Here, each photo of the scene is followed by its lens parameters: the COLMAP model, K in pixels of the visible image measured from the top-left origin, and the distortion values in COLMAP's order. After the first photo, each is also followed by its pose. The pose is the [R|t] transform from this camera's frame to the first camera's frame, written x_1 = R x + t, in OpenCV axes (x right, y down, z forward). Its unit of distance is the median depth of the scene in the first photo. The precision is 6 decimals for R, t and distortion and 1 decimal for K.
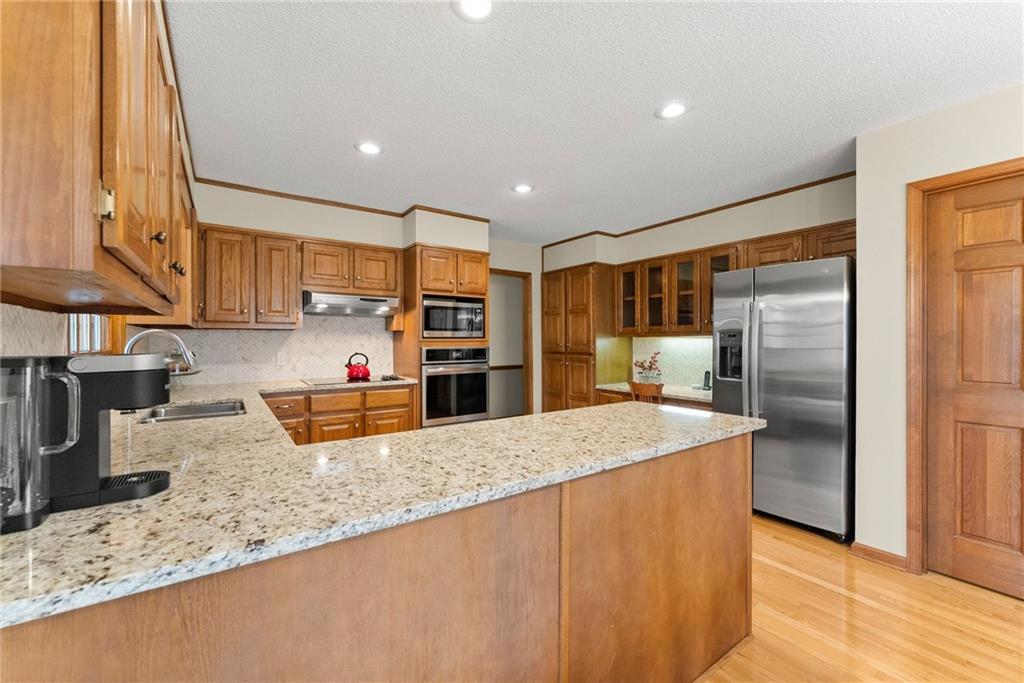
lens RADIAL K [[409.1, 0, 512.0], [0, 409.1, 341.5], [0, 0, 1]] dist [-0.000685, -0.000135]
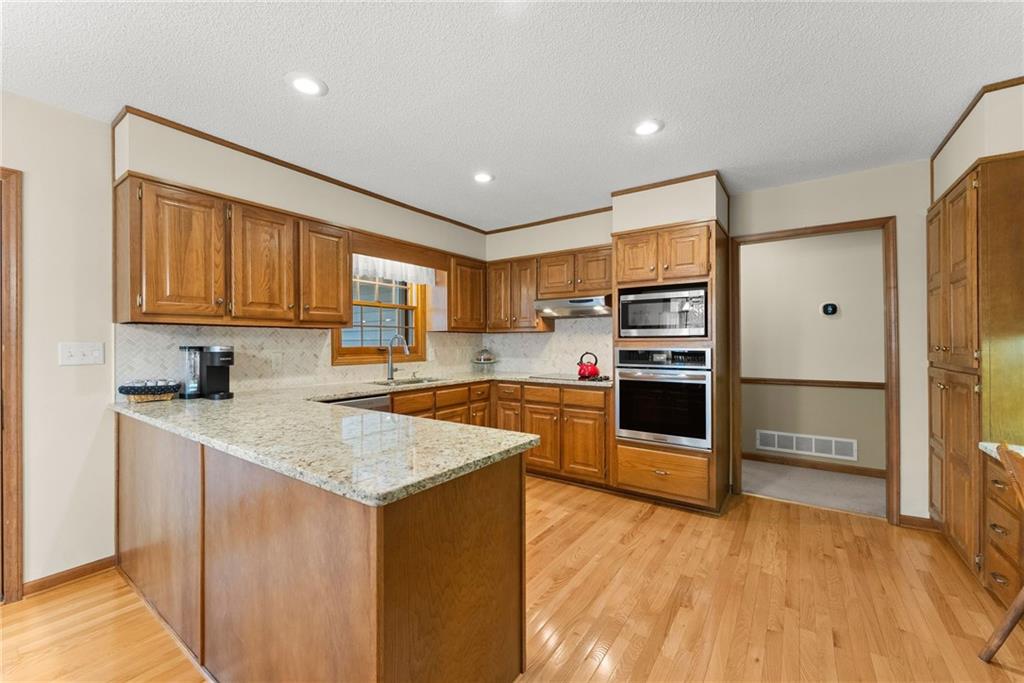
lens RADIAL K [[409.1, 0, 512.0], [0, 409.1, 341.5], [0, 0, 1]] dist [-0.000685, -0.000135]
pose [[0.336736, -0.000462, -0.941599, 0.545069], [-0.000447, 1.000000, -0.000651, 0.001204], [0.941599, 0.000640, 0.336736, 0.472764]]
